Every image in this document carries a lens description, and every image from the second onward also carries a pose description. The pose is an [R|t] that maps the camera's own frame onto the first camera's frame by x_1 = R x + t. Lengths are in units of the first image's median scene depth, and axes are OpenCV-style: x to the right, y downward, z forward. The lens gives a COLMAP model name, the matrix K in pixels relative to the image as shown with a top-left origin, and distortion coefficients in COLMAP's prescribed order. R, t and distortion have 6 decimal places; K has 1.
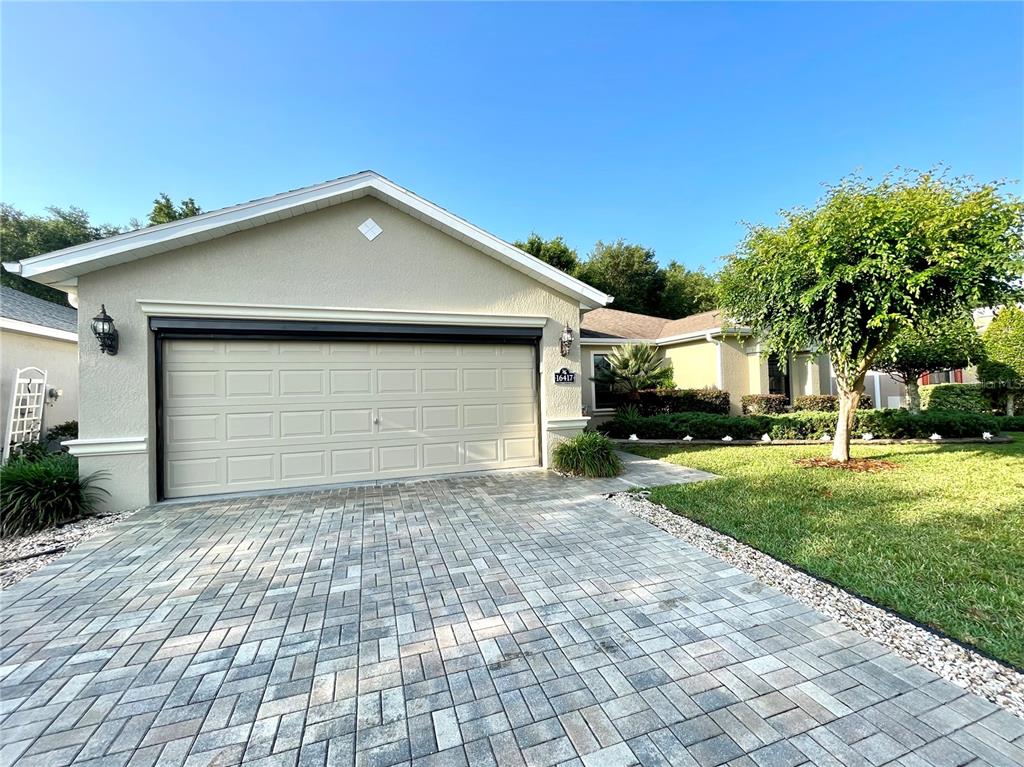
lens RADIAL K [[414.5, 0, 501.3], [0, 414.5, 402.9], [0, 0, 1]] dist [0.002672, -0.002136]
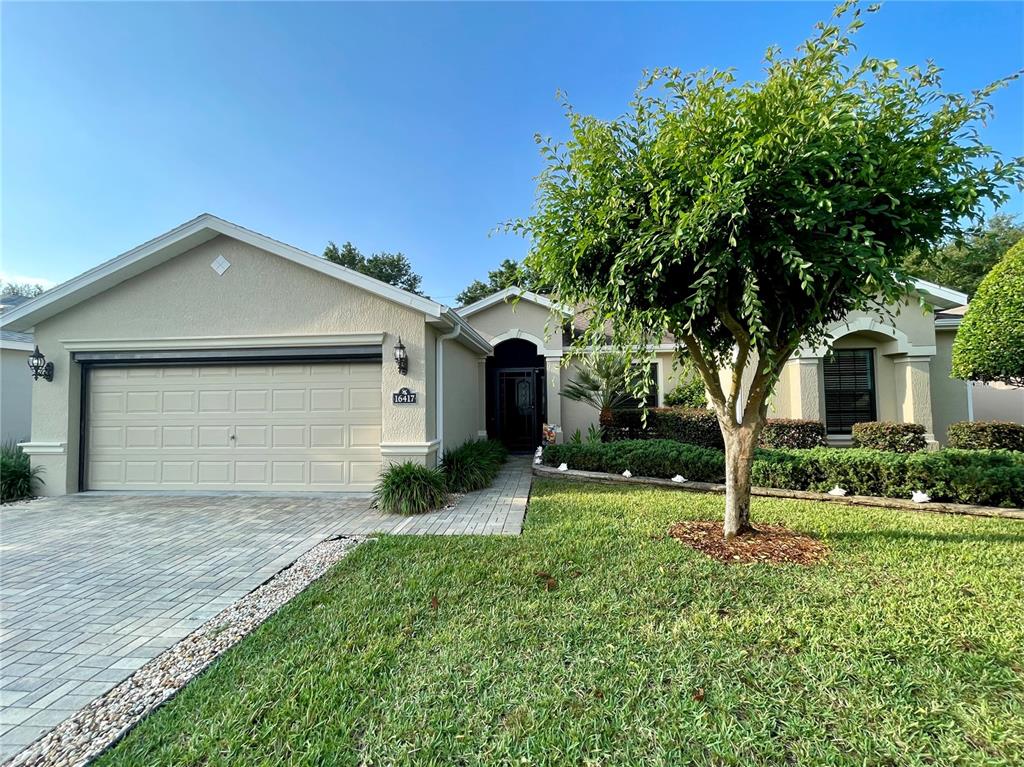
lens RADIAL K [[414.5, 0, 512.2], [0, 414.5, 395.8], [0, 0, 1]] dist [0.002672, -0.002136]
pose [[0.917110, 0.009063, -0.398532, 0.791281], [-0.021126, 0.999442, -0.025888, -0.051098], [0.398075, 0.032162, 0.916789, 0.280514]]
